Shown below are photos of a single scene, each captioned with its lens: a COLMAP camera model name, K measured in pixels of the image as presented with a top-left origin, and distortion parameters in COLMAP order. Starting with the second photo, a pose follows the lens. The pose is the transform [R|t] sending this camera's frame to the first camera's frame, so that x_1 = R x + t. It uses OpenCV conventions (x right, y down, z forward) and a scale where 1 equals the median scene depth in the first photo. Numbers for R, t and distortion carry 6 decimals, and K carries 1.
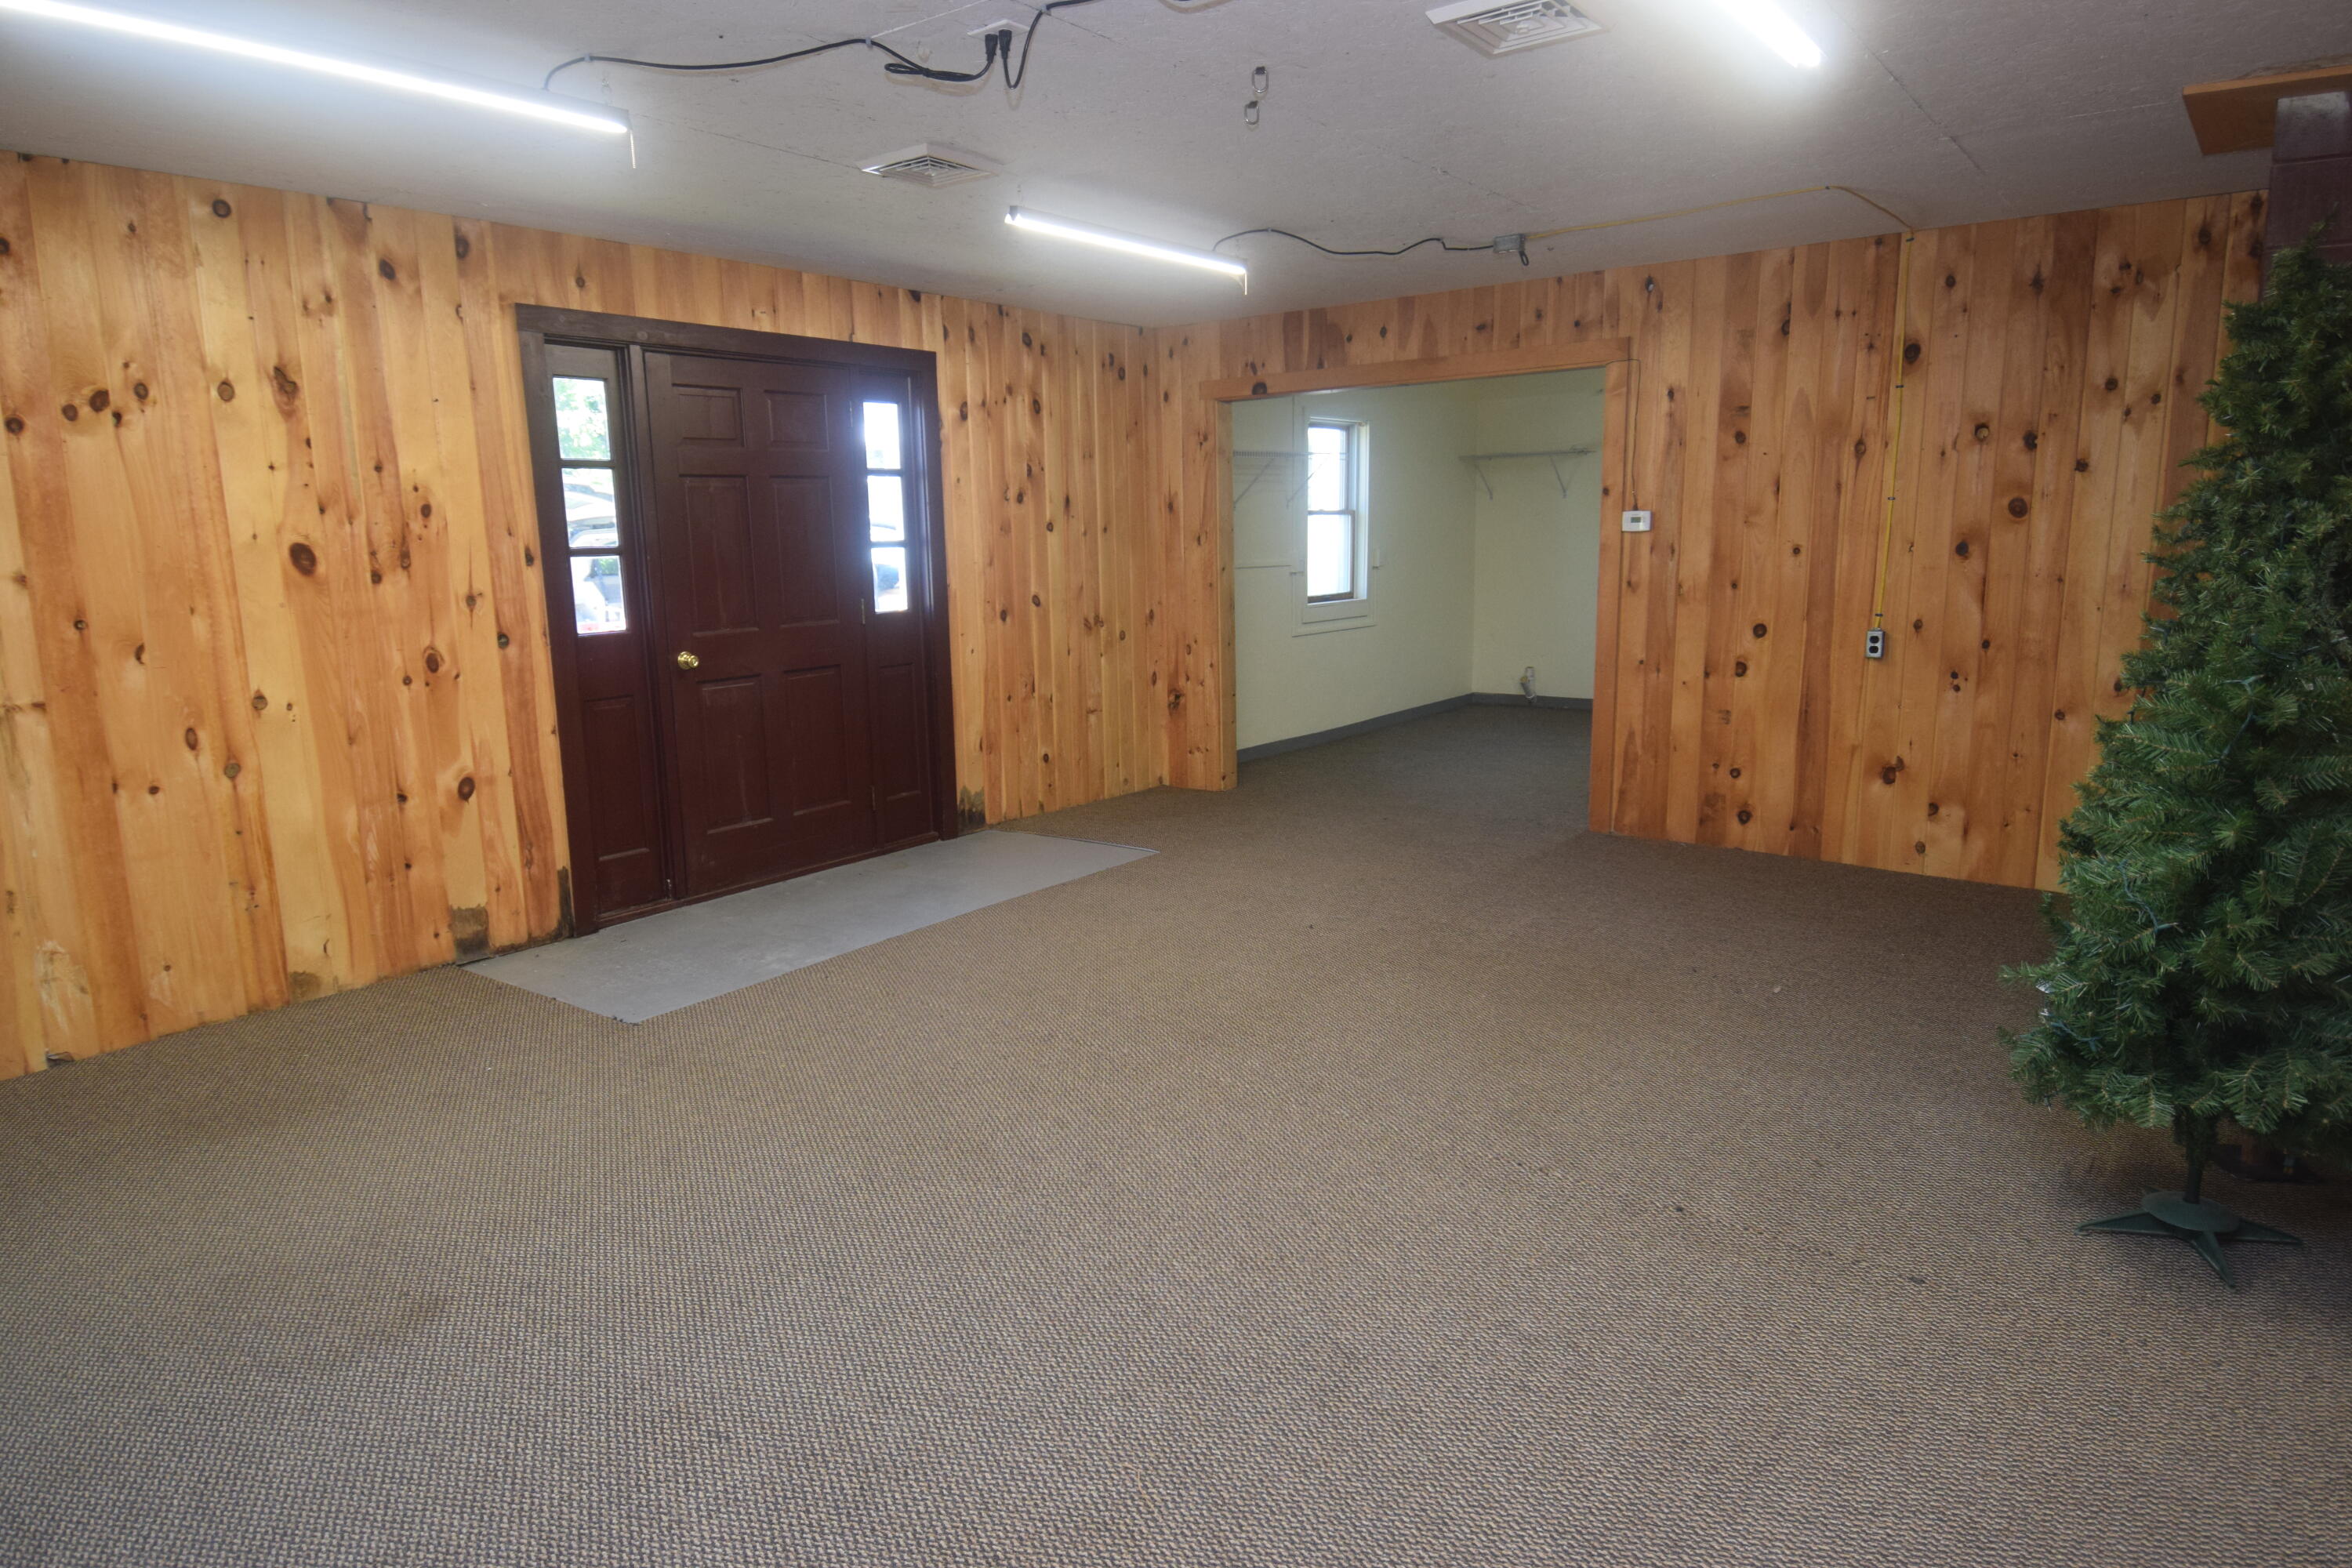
lens RADIAL K [[1446.8, 0, 1140.4], [0, 1446.8, 783.1], [0, 0, 1]] dist [0.068402, -0.055206]
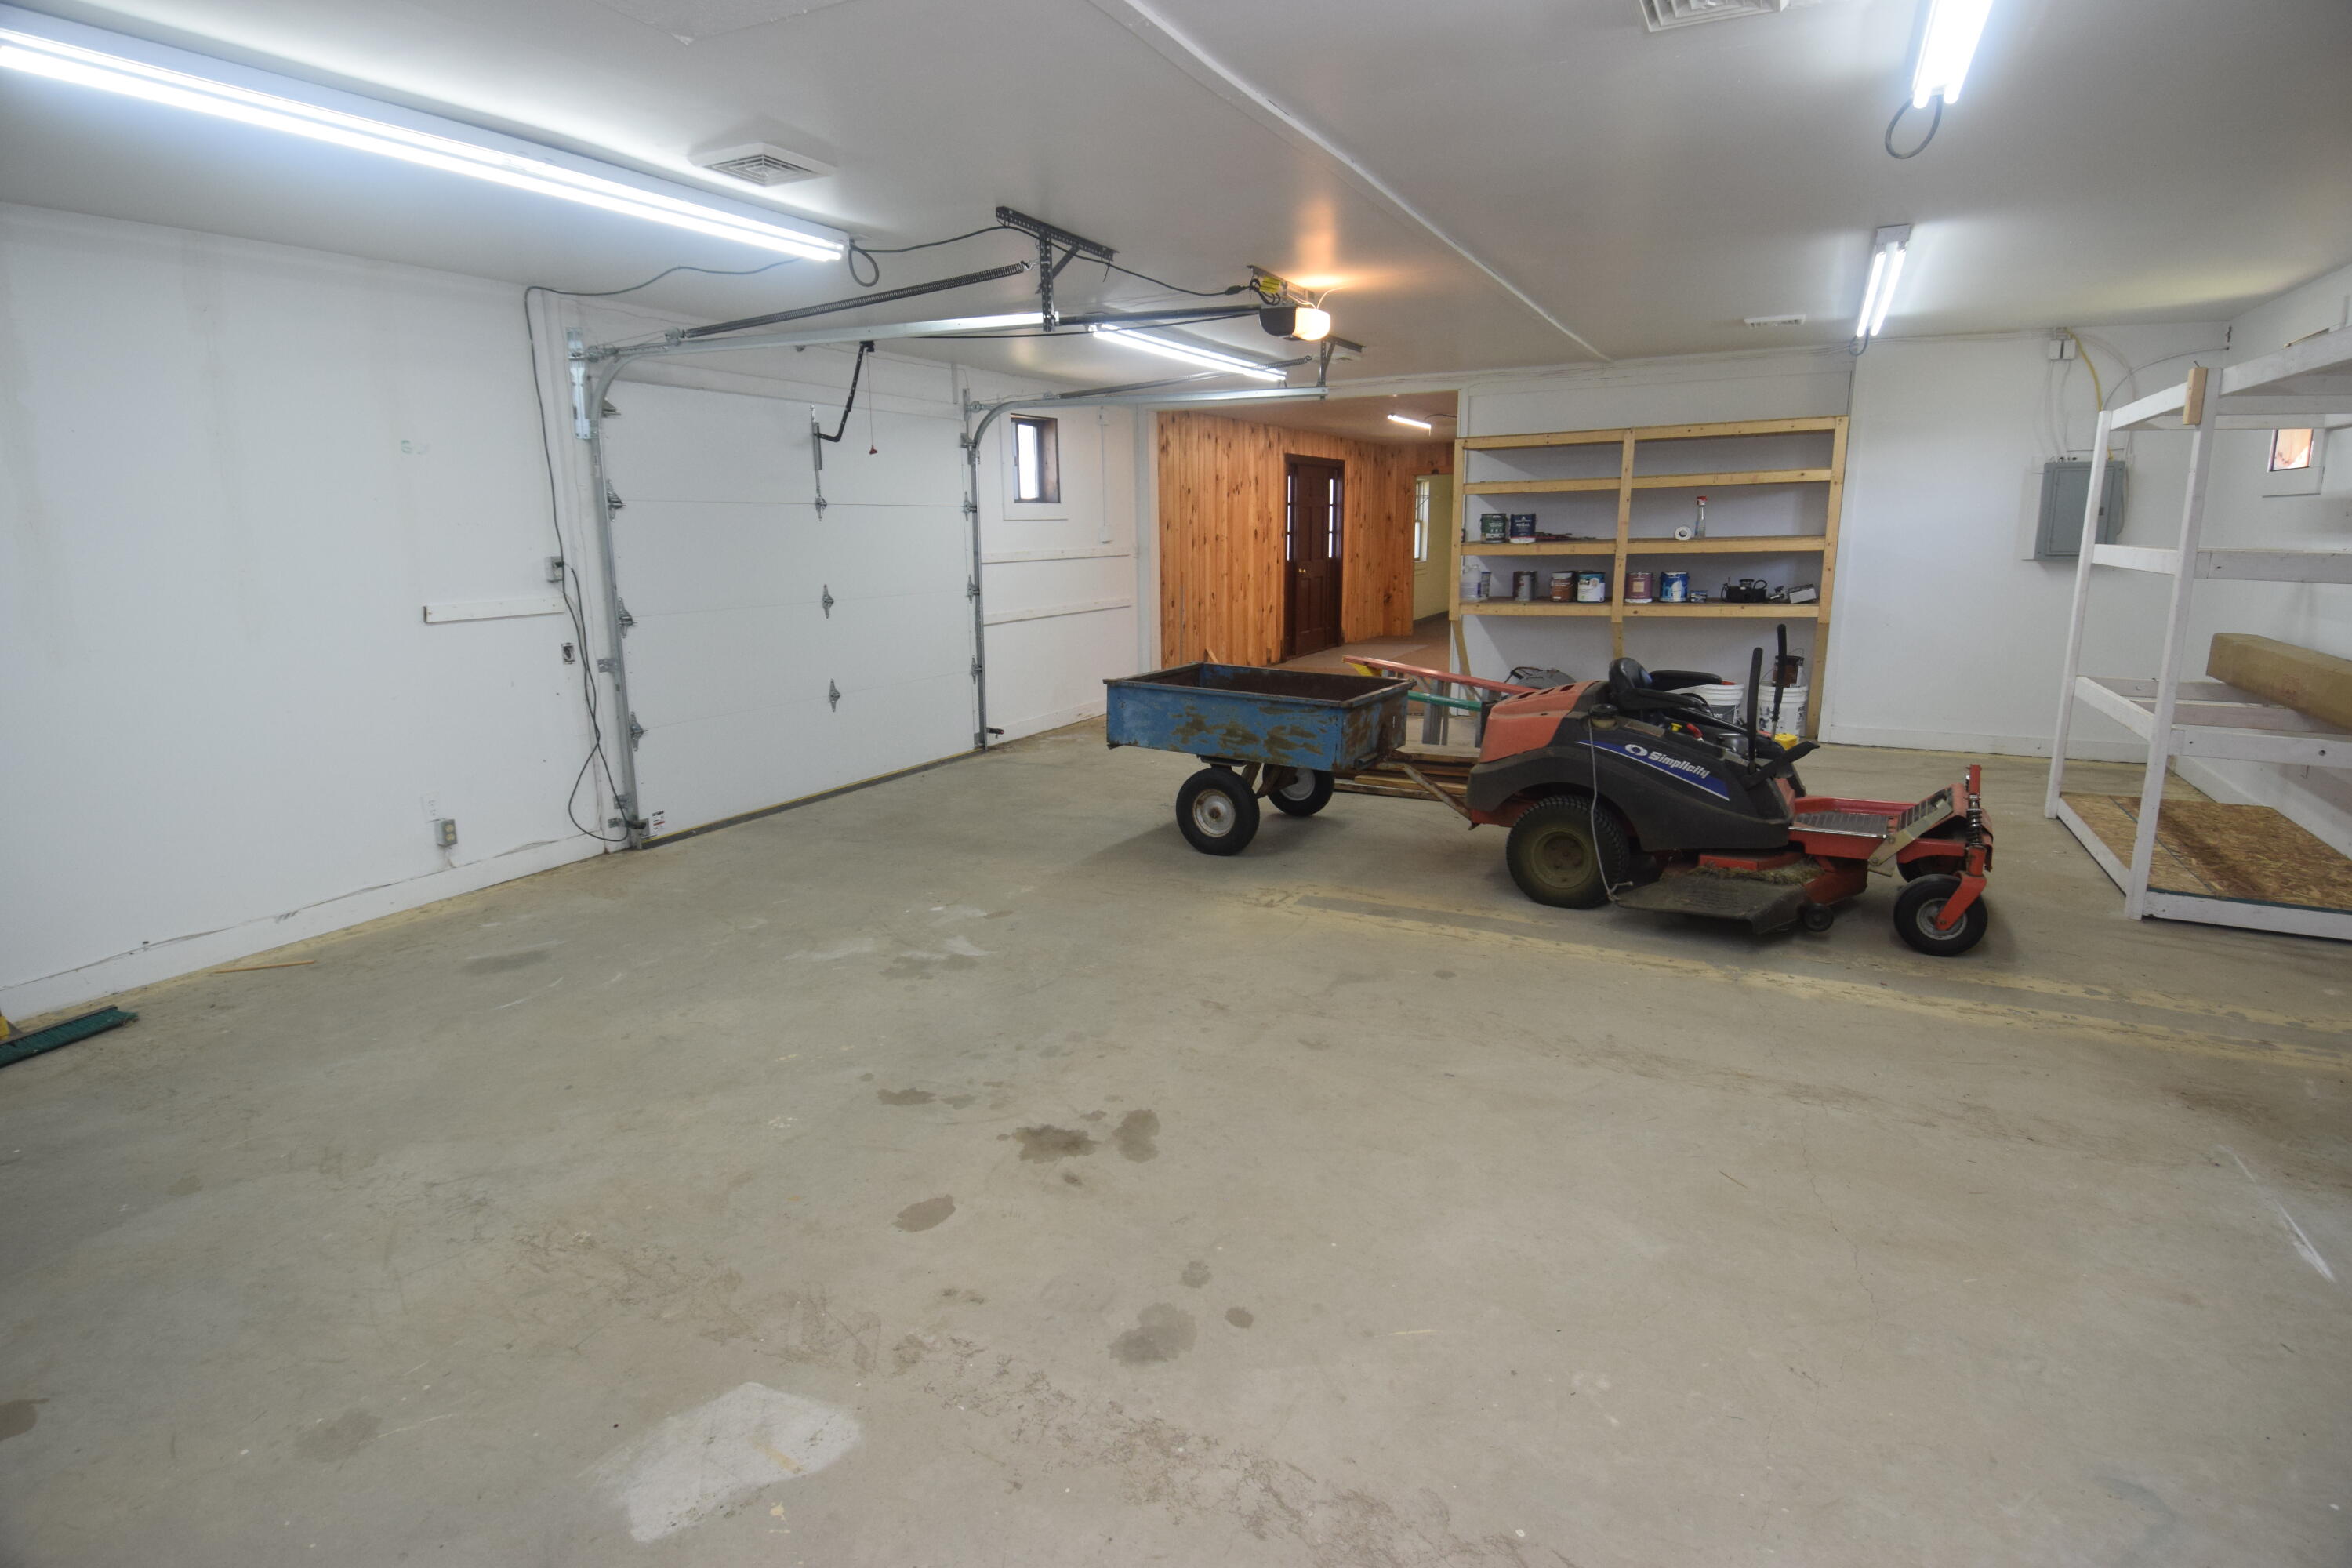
lens RADIAL K [[1220.5, 0, 1176.0], [0, 1220.5, 784.0], [0, 0, 1]] dist [-0.002092, -0.001216]
pose [[0.980848, -0.030386, 0.192390, -0.960664], [0.024812, 0.999201, 0.031319, 0.237248], [-0.193188, -0.025945, 0.980819, -1.241390]]
